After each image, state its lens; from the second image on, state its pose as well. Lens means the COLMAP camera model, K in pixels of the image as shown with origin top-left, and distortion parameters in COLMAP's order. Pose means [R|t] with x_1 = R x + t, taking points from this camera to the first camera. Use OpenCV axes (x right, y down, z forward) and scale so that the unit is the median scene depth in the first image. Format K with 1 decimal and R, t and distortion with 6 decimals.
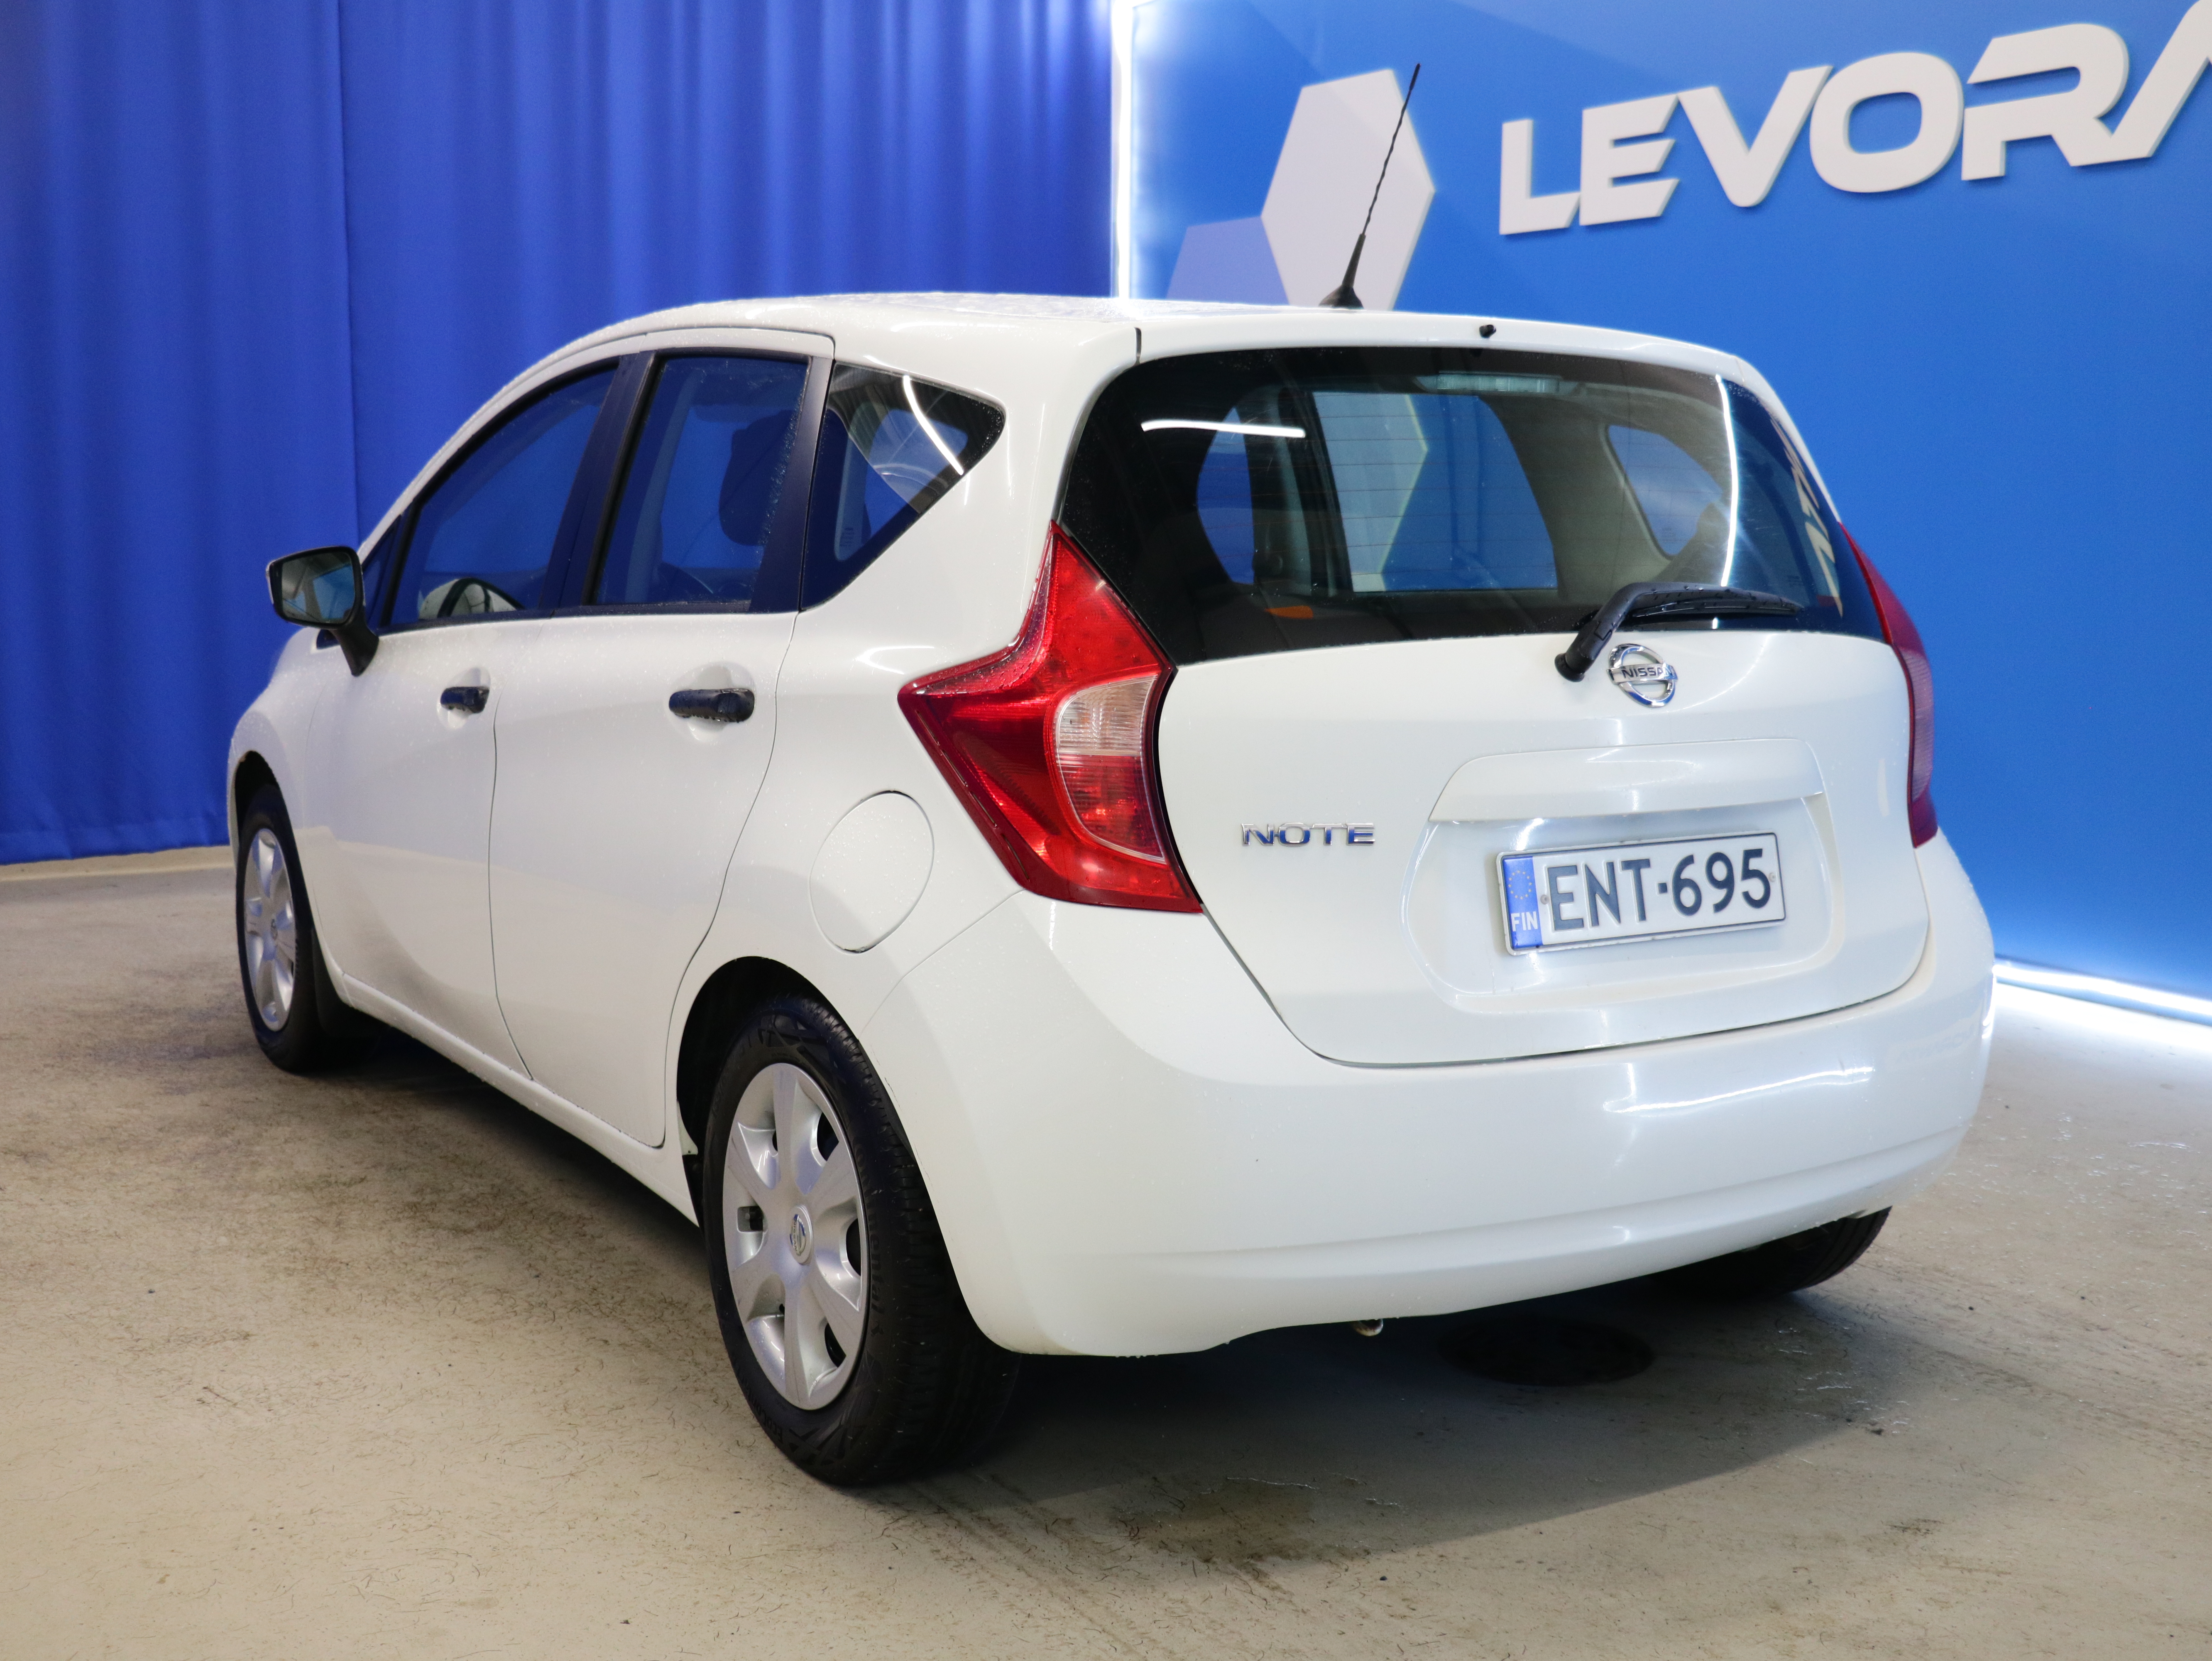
lens RADIAL K [[2560.4, 0, 1106.0], [0, 2560.4, 830.5], [0, 0, 1]] dist [-0.005041, -0.010047]
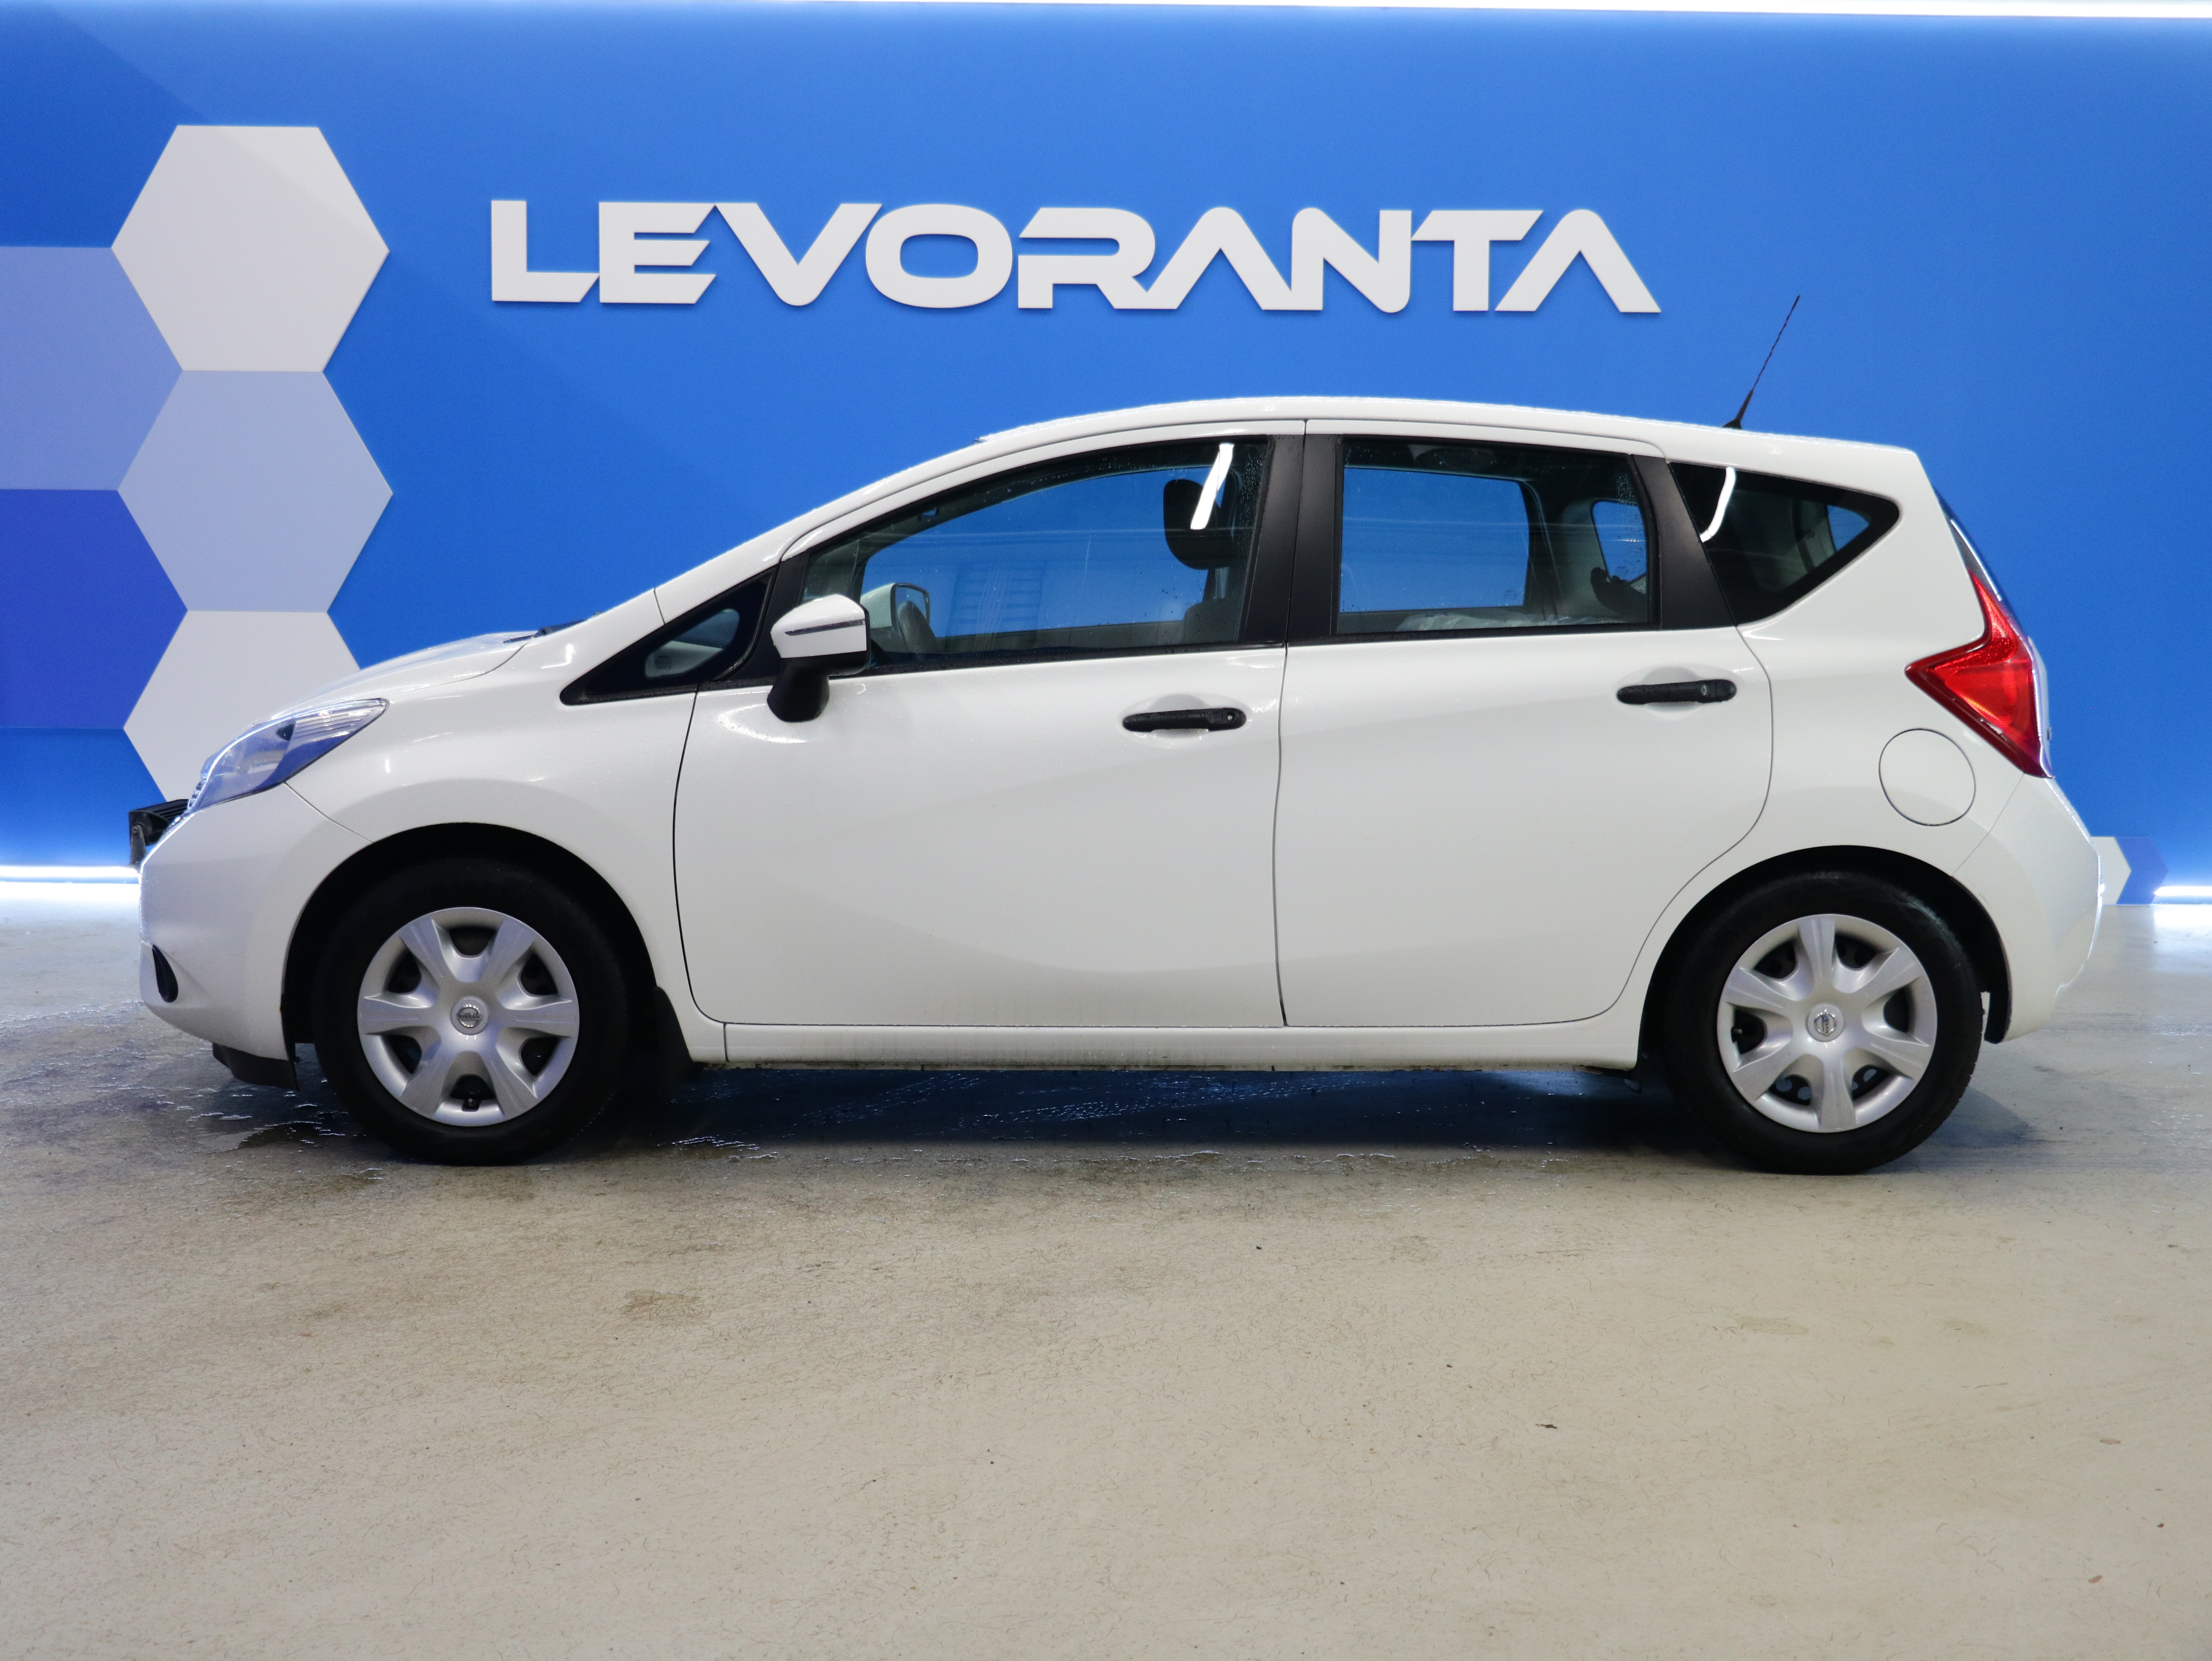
lens RADIAL K [[2560.4, 0, 1106.0], [0, 2560.4, 830.5], [0, 0, 1]] dist [-0.005041, -0.010047]
pose [[0.516166, -0.097005, 0.850977, -0.747682], [0.107166, 0.993072, 0.048200, -0.036518], [-0.849757, 0.066316, 0.522986, 0.246653]]
